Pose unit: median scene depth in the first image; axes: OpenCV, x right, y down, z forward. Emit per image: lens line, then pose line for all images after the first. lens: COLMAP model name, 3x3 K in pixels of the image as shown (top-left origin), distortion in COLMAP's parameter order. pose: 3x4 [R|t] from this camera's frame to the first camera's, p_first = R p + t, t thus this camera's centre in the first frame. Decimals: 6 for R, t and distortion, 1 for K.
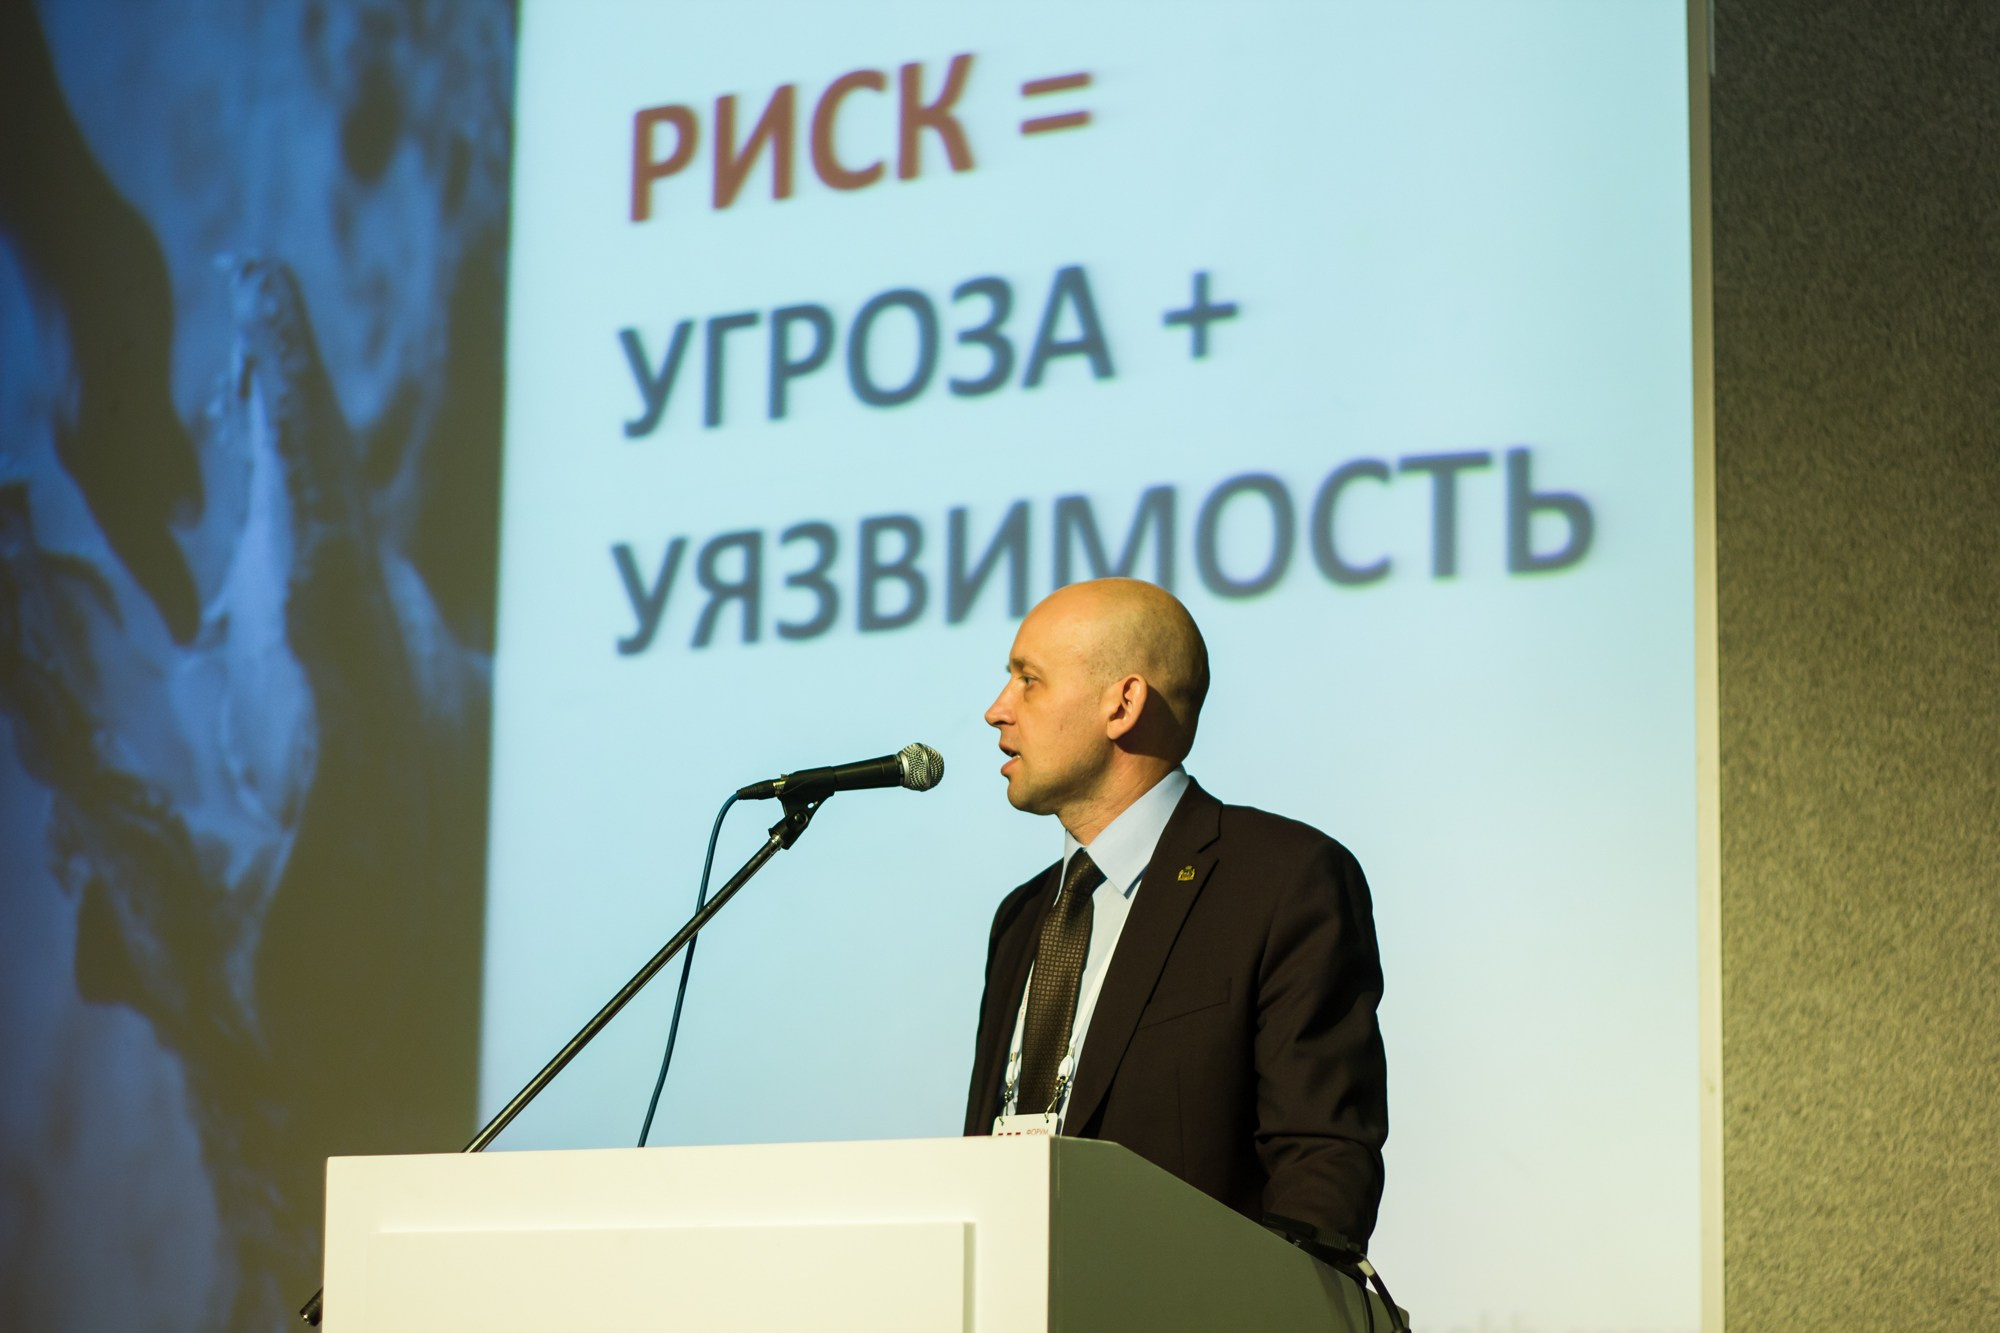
lens RADIAL K [[4693.6, 0, 1000.0], [0, 4693.6, 666.5], [0, 0, 1]] dist [-0.060306, -0.372203]
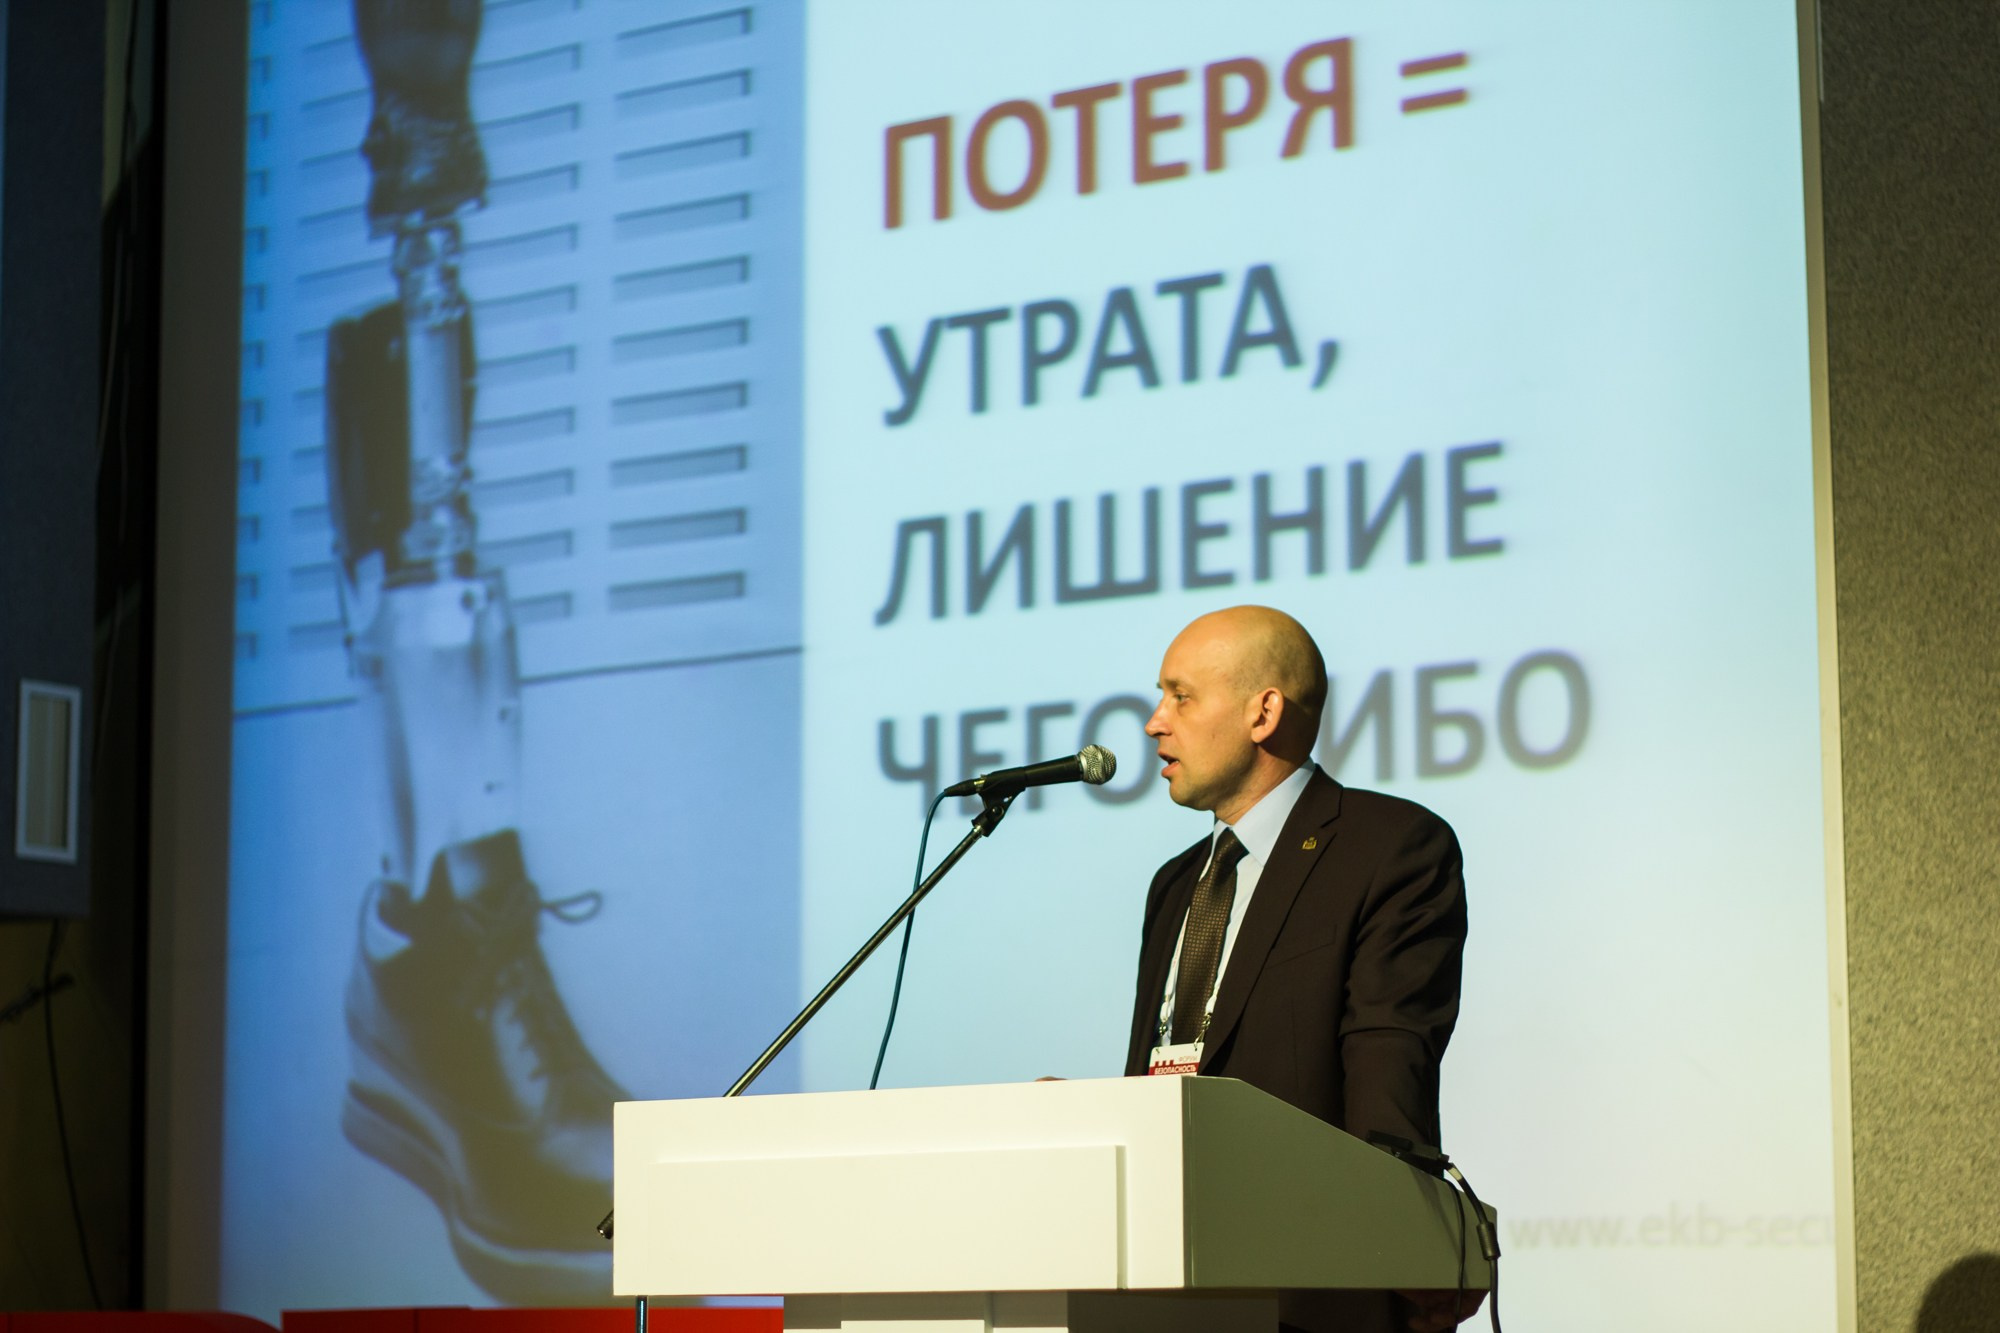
lens RADIAL K [[4693.6, 0, 1000.0], [0, 4693.6, 666.5], [0, 0, 1]] dist [-0.060306, -0.372203]
pose [[0.997310, -0.028656, -0.067461, 0.028164], [0.030105, 0.999335, 0.020571, -0.020508], [0.066826, -0.022547, 0.997510, -0.141158]]
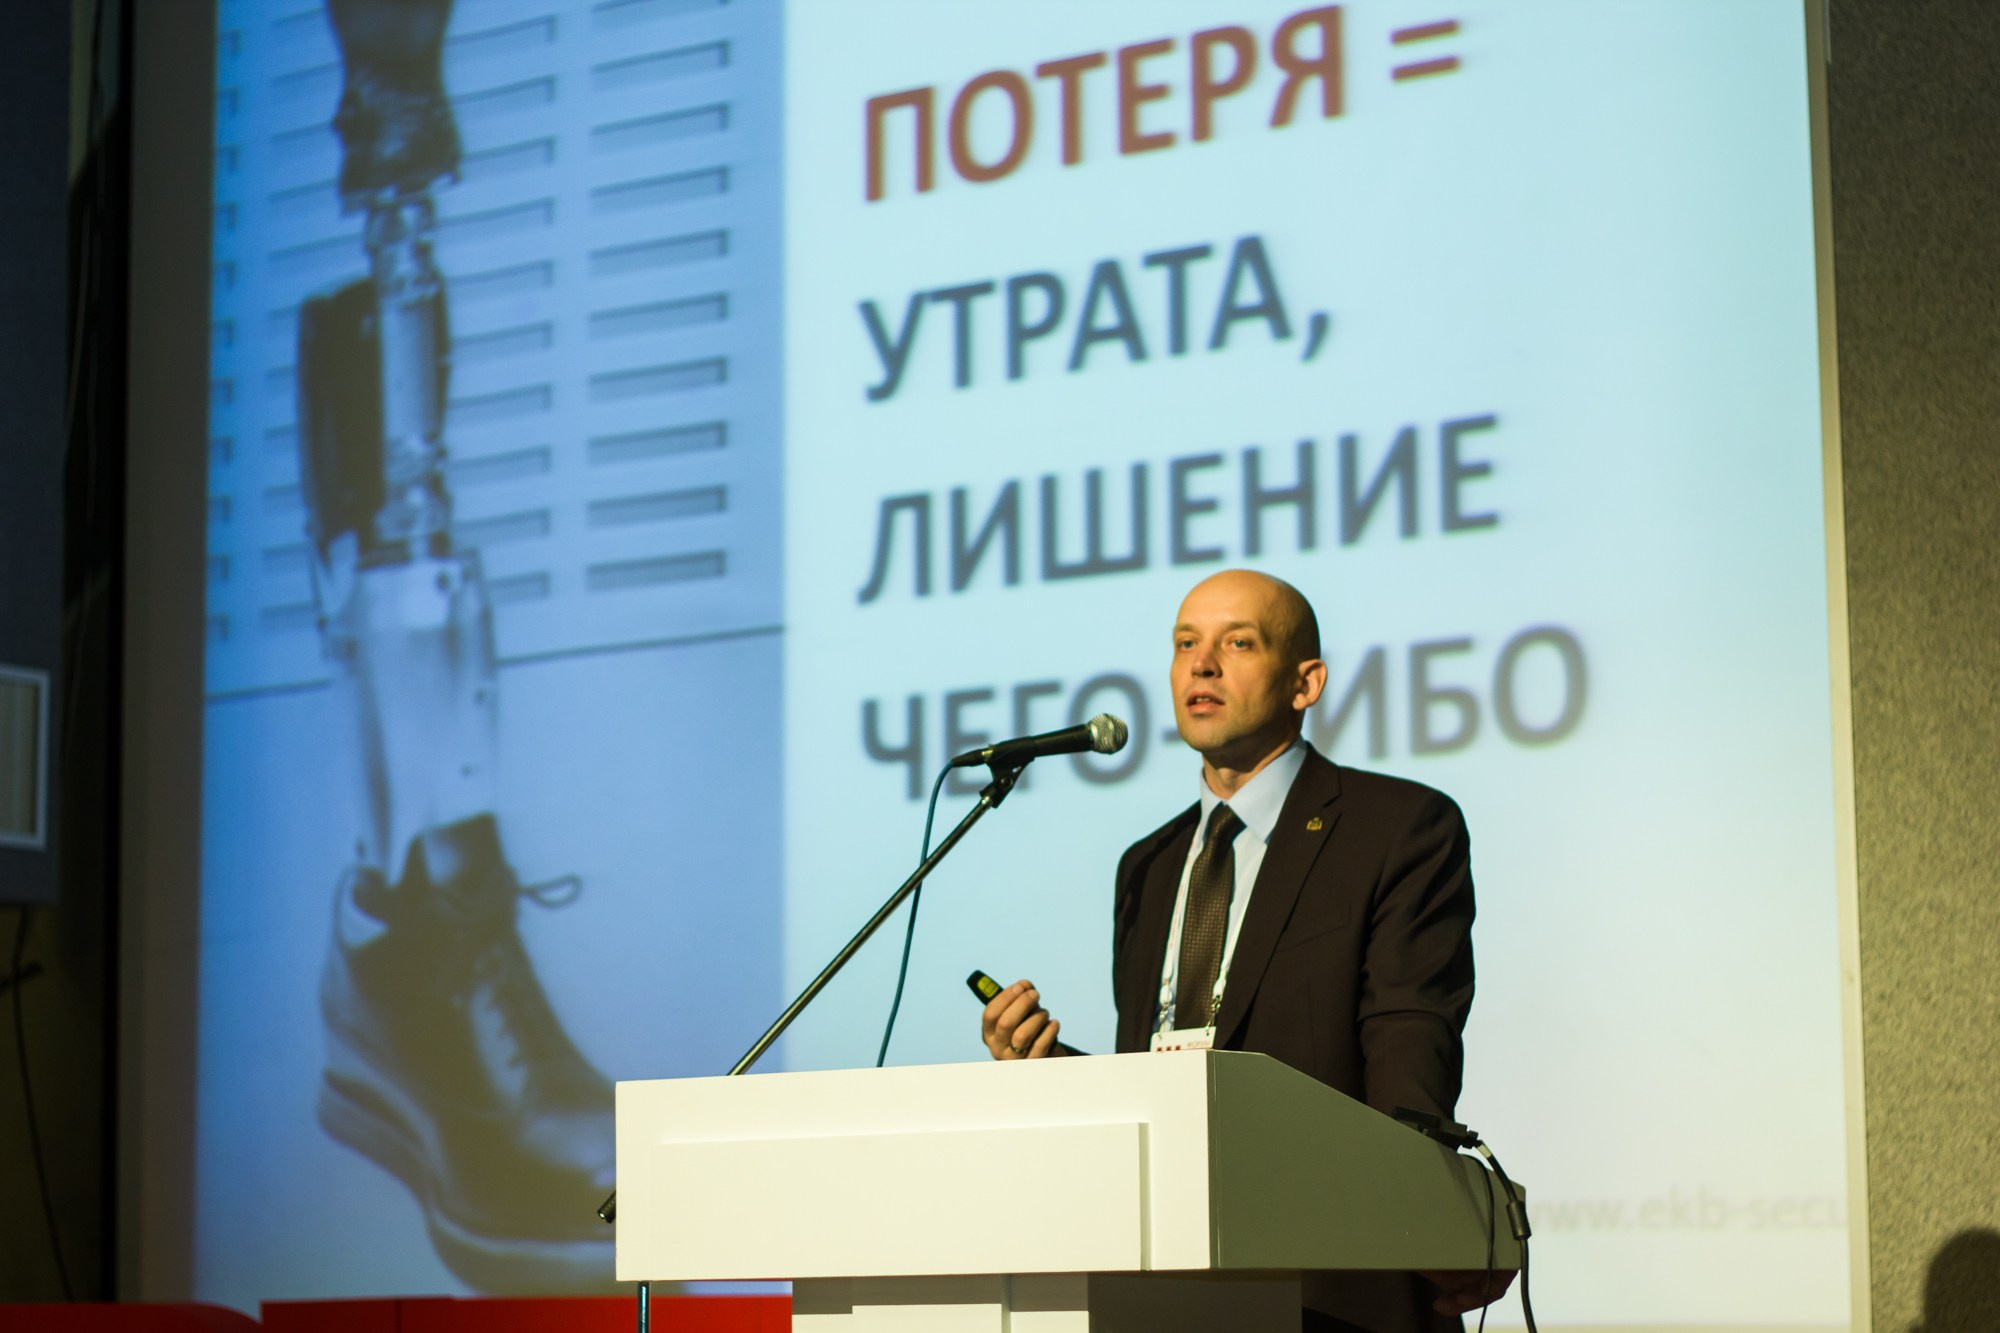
lens RADIAL K [[4693.6, 0, 1000.0], [0, 4693.6, 666.5], [0, 0, 1]] dist [-0.060306, -0.372203]
pose [[0.997752, -0.032268, -0.058730, 0.017925], [0.033640, 0.999180, 0.022524, -0.015923], [0.057955, -0.024449, 0.998020, -0.119315]]
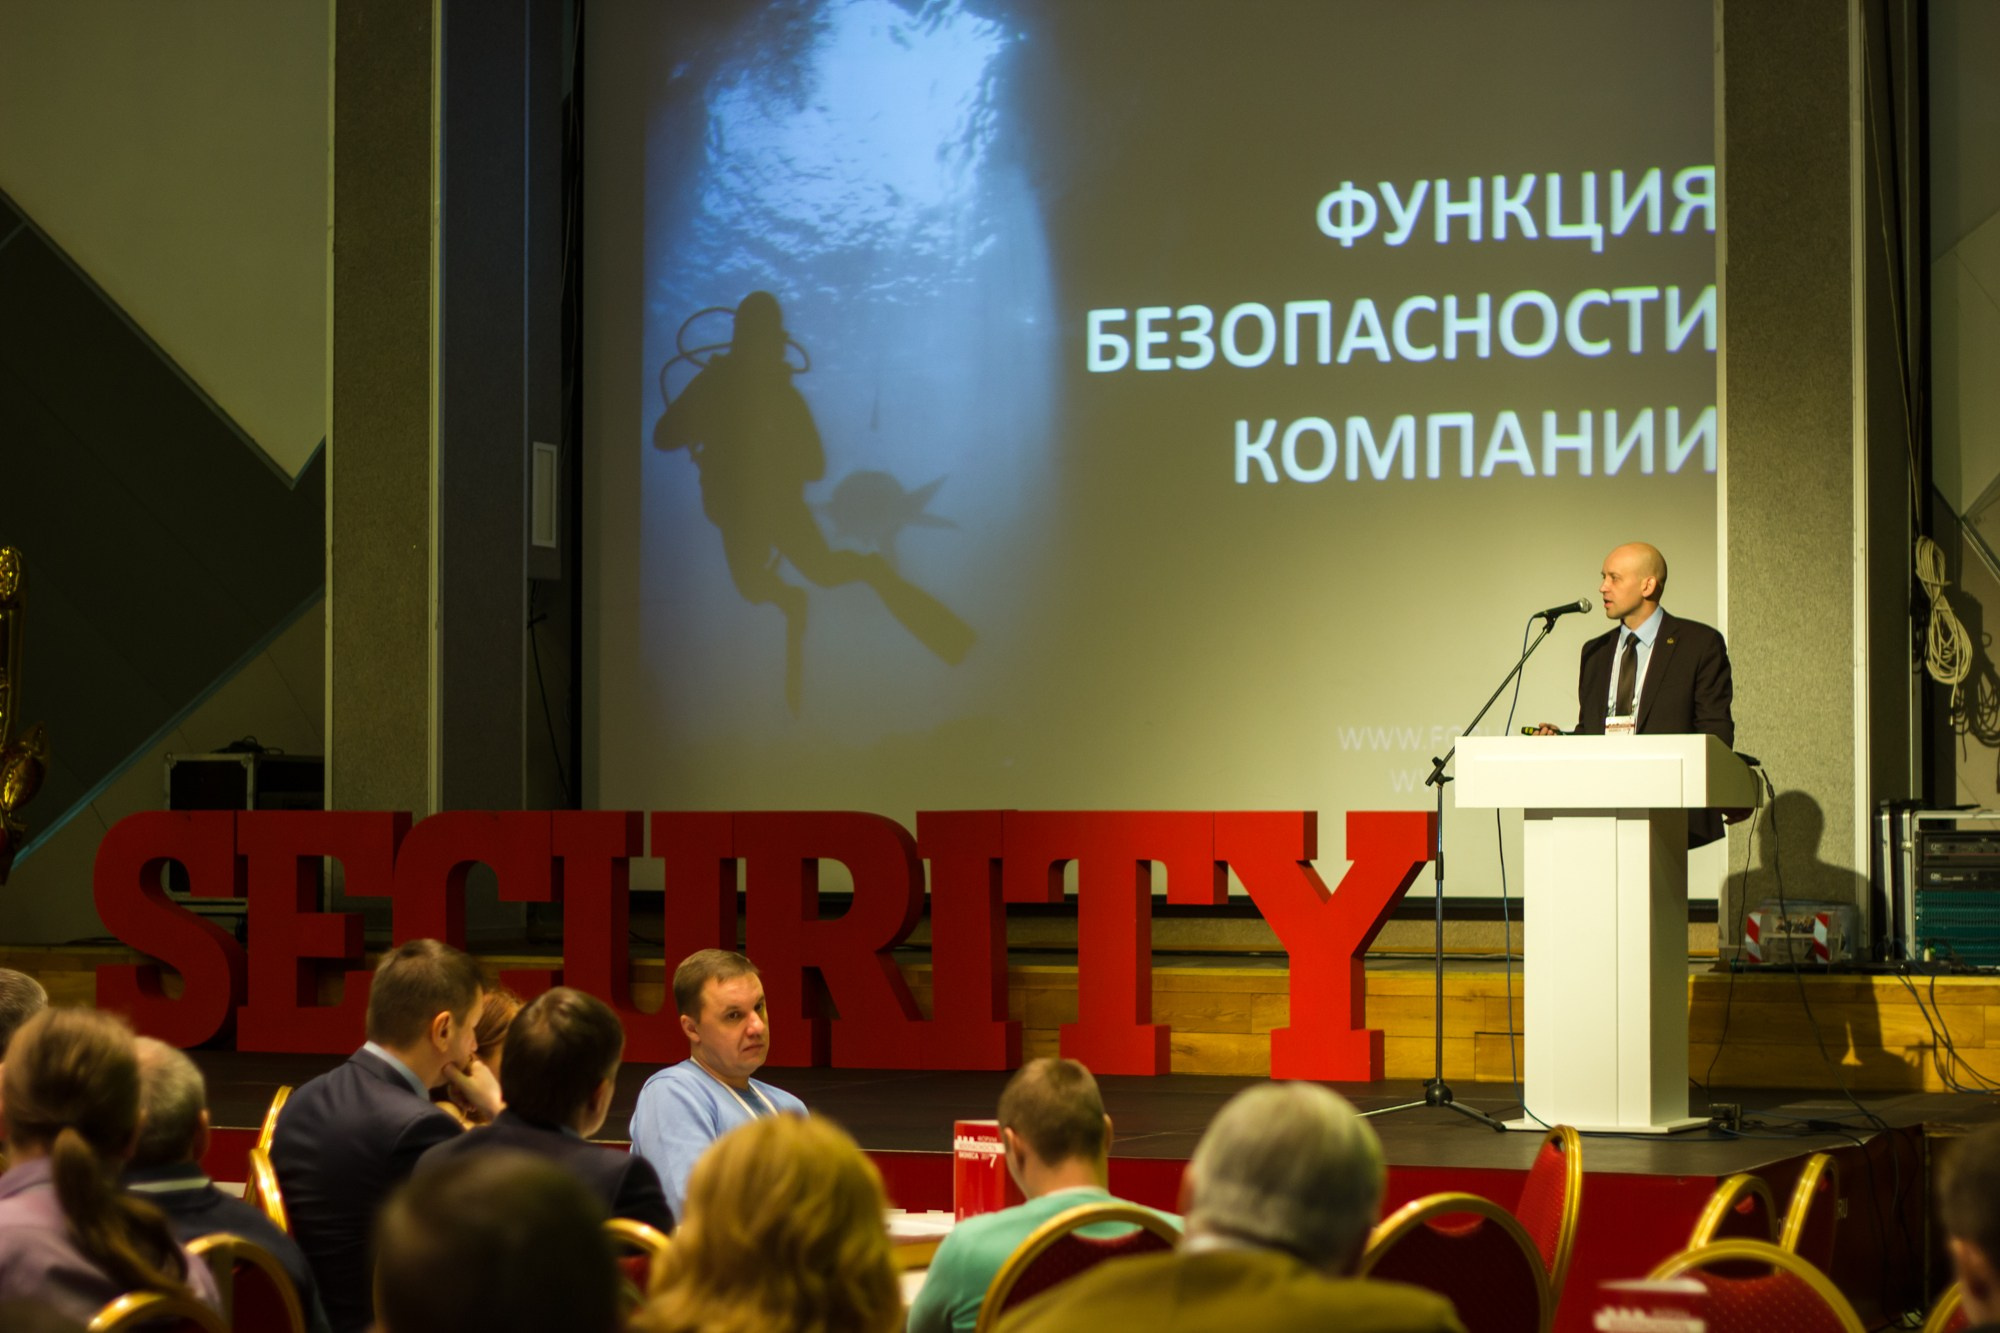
lens RADIAL K [[4693.6, 0, 1000.0], [0, 4693.6, 666.5], [0, 0, 1]] dist [-0.060306, -0.372203]
pose [[0.988232, -0.006981, 0.152804, -0.615511], [-0.012678, 0.991783, 0.127302, -0.231756], [-0.152437, -0.127741, 0.980023, -1.404126]]
